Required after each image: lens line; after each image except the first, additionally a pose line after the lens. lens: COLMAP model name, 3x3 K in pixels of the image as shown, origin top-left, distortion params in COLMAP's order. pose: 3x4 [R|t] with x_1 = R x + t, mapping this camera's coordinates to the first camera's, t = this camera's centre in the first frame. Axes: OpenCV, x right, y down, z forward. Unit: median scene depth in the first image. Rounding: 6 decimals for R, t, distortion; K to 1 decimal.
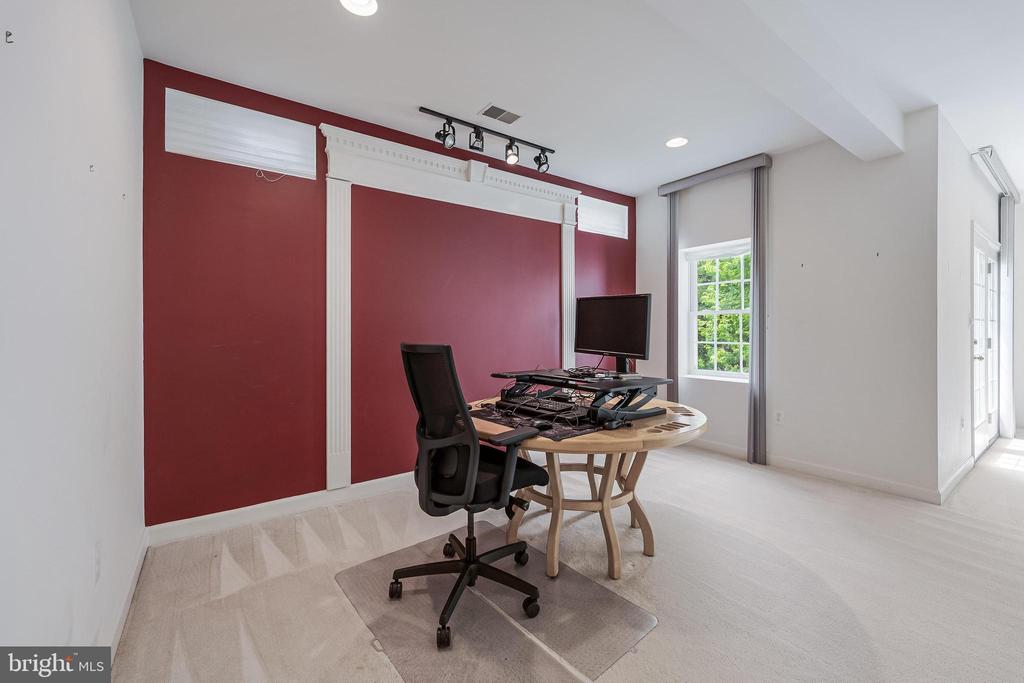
lens RADIAL K [[419.6, 0, 511.2], [0, 419.6, 334.5], [0, 0, 1]] dist [0.003081, -0.000983]
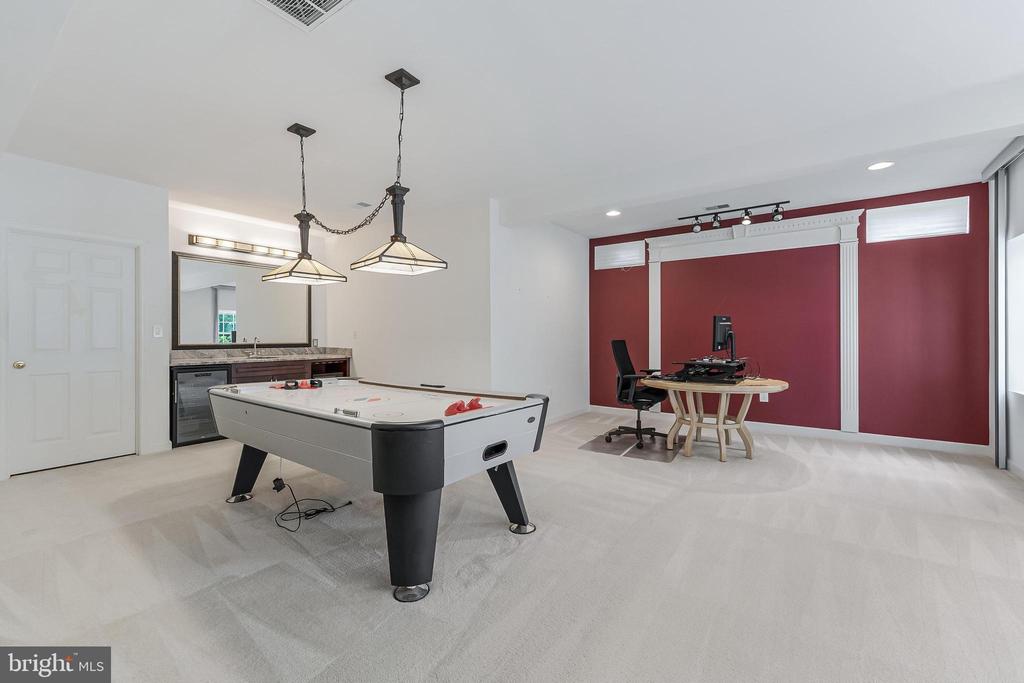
lens RADIAL K [[419.6, 0, 514.8], [0, 419.6, 338.5], [0, 0, 1]] dist [0.003081, -0.000983]
pose [[0.315904, 0.009246, -0.948746, 1.196861], [-0.012556, 0.999906, 0.005564, 0.000448], [0.948708, 0.010155, 0.315990, -0.259144]]
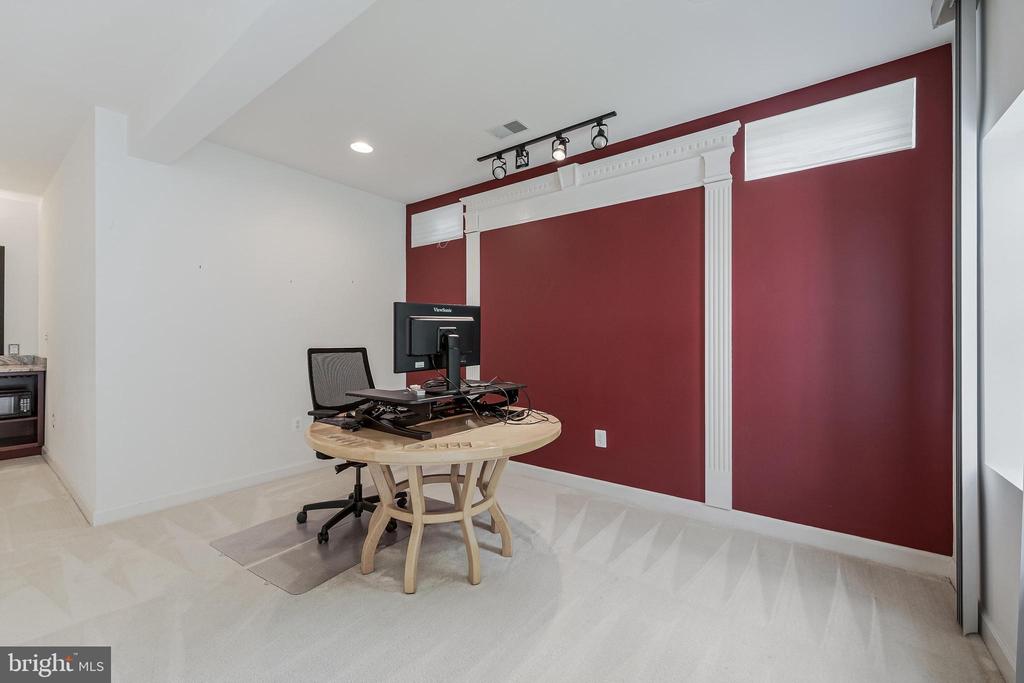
lens RADIAL K [[419.6, 0, 507.0], [0, 419.6, 339.2], [0, 0, 1]] dist [0.003081, -0.000983]
pose [[0.294288, 0.003428, -0.955711, 0.866059], [-0.014478, 0.999895, -0.000871, -0.013724], [0.955607, 0.014093, 0.294306, 0.641898]]
